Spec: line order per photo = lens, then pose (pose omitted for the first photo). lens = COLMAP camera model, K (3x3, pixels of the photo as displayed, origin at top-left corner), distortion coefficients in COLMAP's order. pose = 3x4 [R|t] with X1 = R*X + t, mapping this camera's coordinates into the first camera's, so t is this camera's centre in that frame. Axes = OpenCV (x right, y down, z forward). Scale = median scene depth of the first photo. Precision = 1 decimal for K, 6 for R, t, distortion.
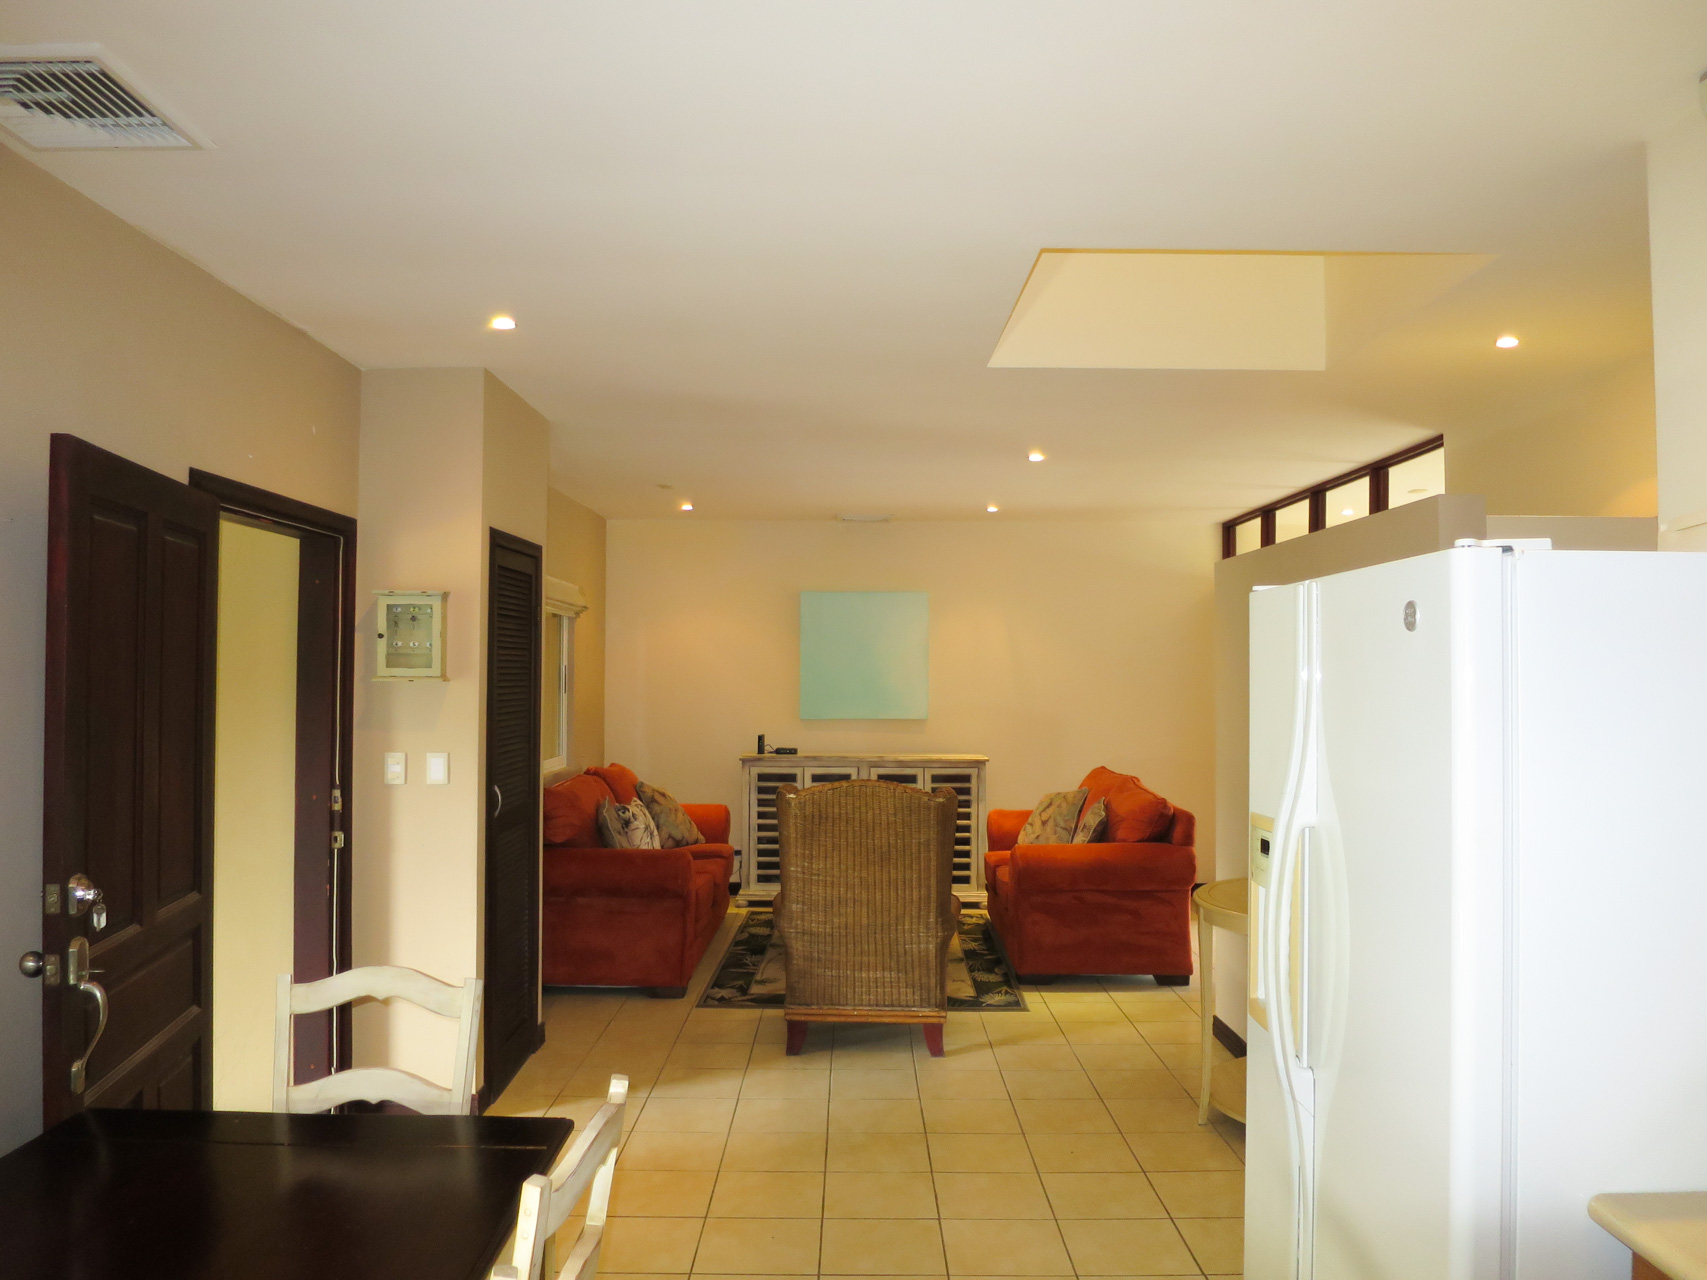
lens RADIAL K [[1211.7, 0, 854.8], [0, 1211.7, 646.0], [0, 0, 1]] dist [-0.064252, 0.013438]
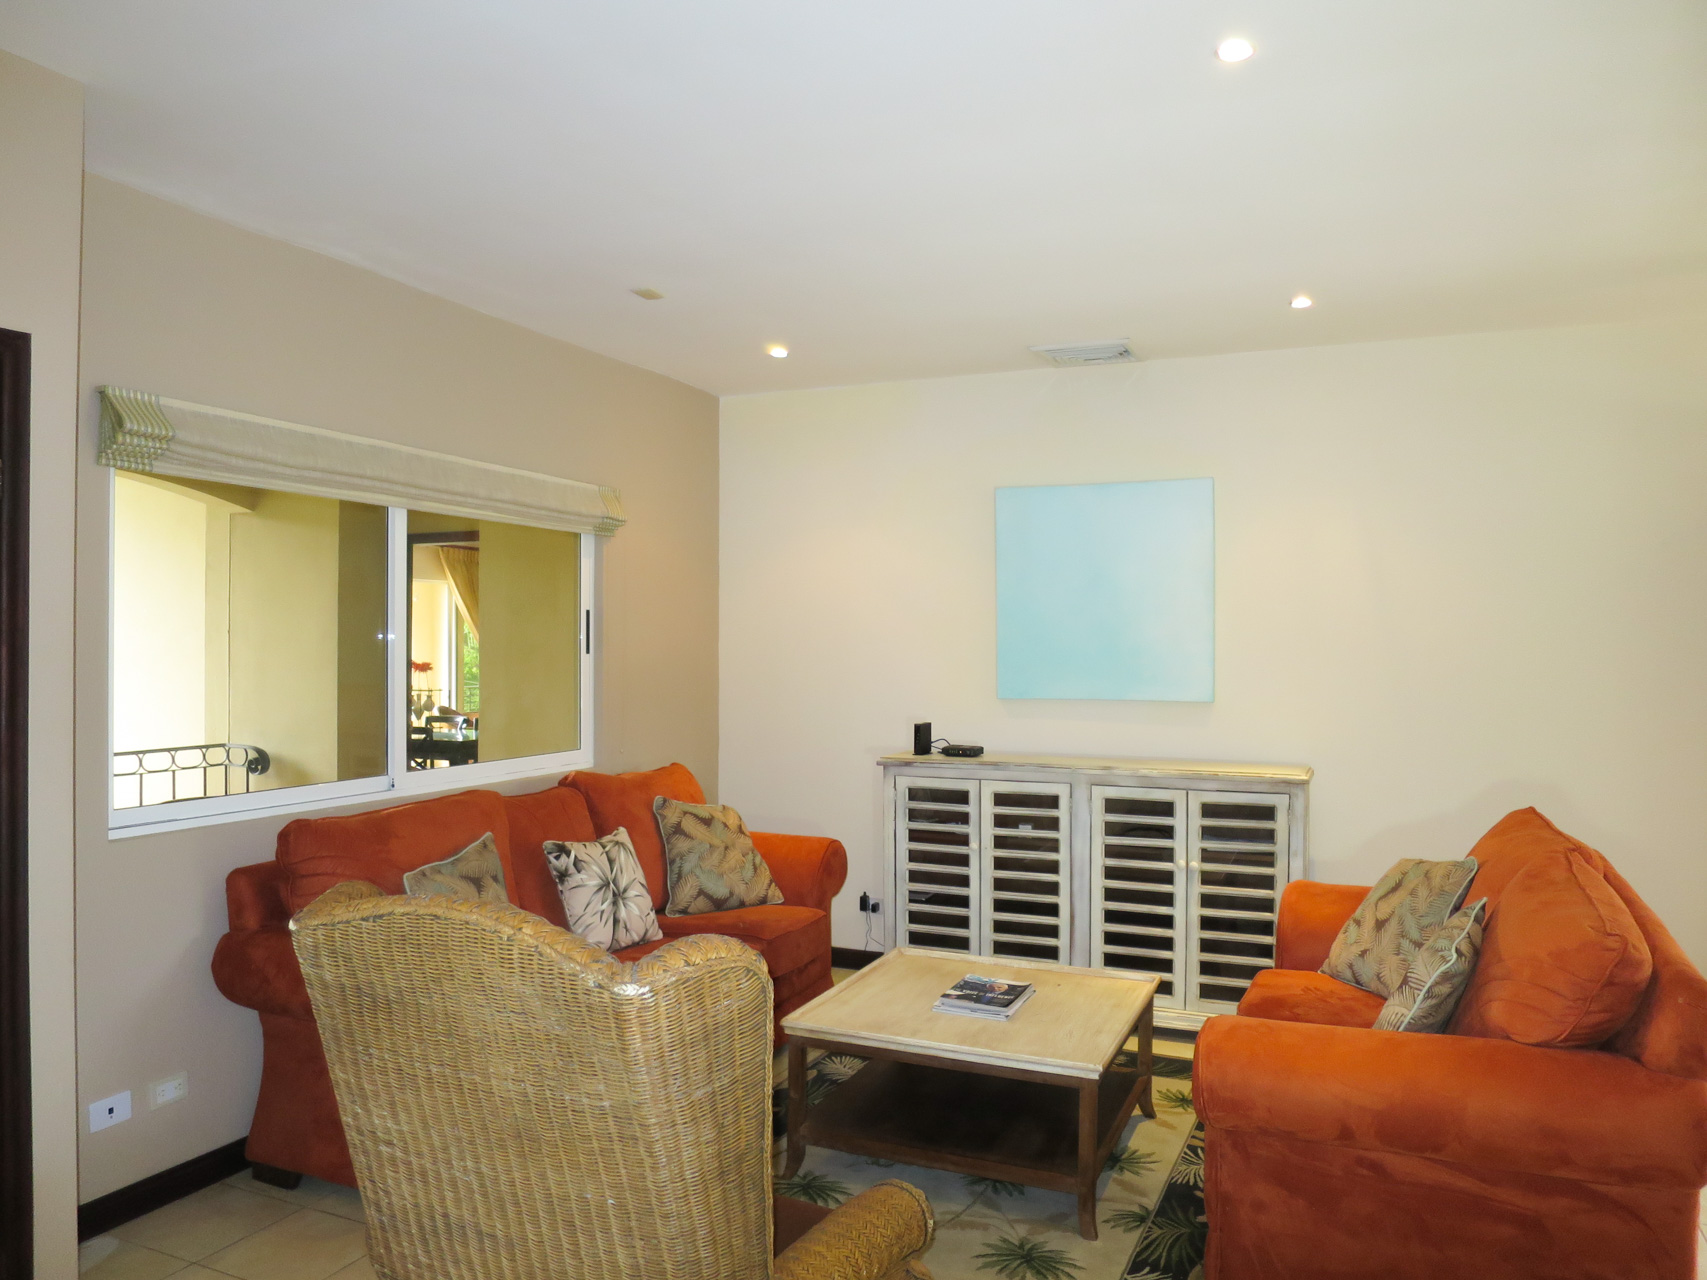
lens RADIAL K [[1211.7, 0, 855.4], [0, 1211.7, 633.6], [0, 0, 1]] dist [-0.064252, 0.013438]
pose [[0.915268, -0.005295, -0.402811, 0.154447], [0.011170, 0.999863, 0.012238, 0.022454], [0.402691, -0.015700, 0.915201, 0.475712]]
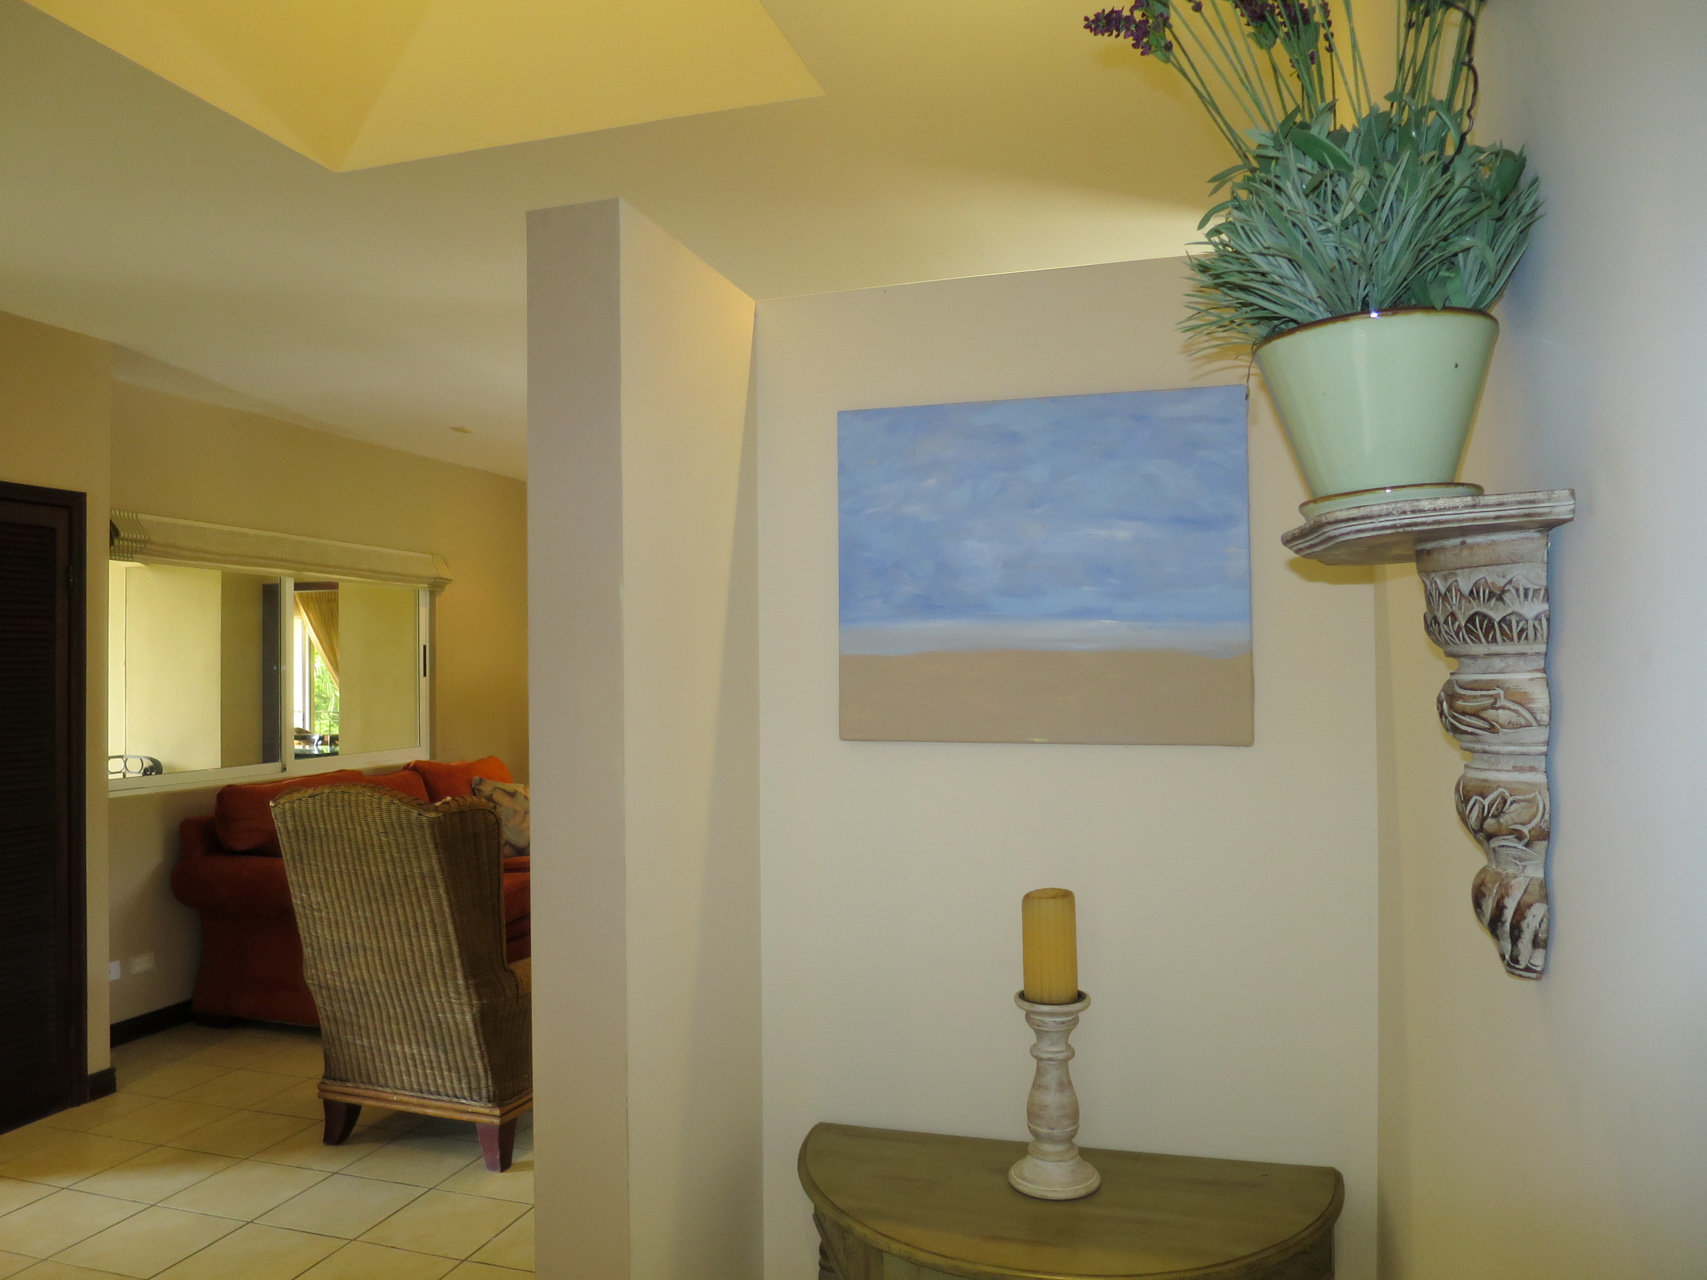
lens RADIAL K [[1211.7, 0, 861.8], [0, 1211.7, 645.6], [0, 0, 1]] dist [-0.064252, 0.013438]
pose [[0.957770, -0.018820, -0.286918, 0.324749], [0.021061, 0.999767, 0.004727, 0.019409], [0.286762, -0.010571, 0.957943, 0.255534]]
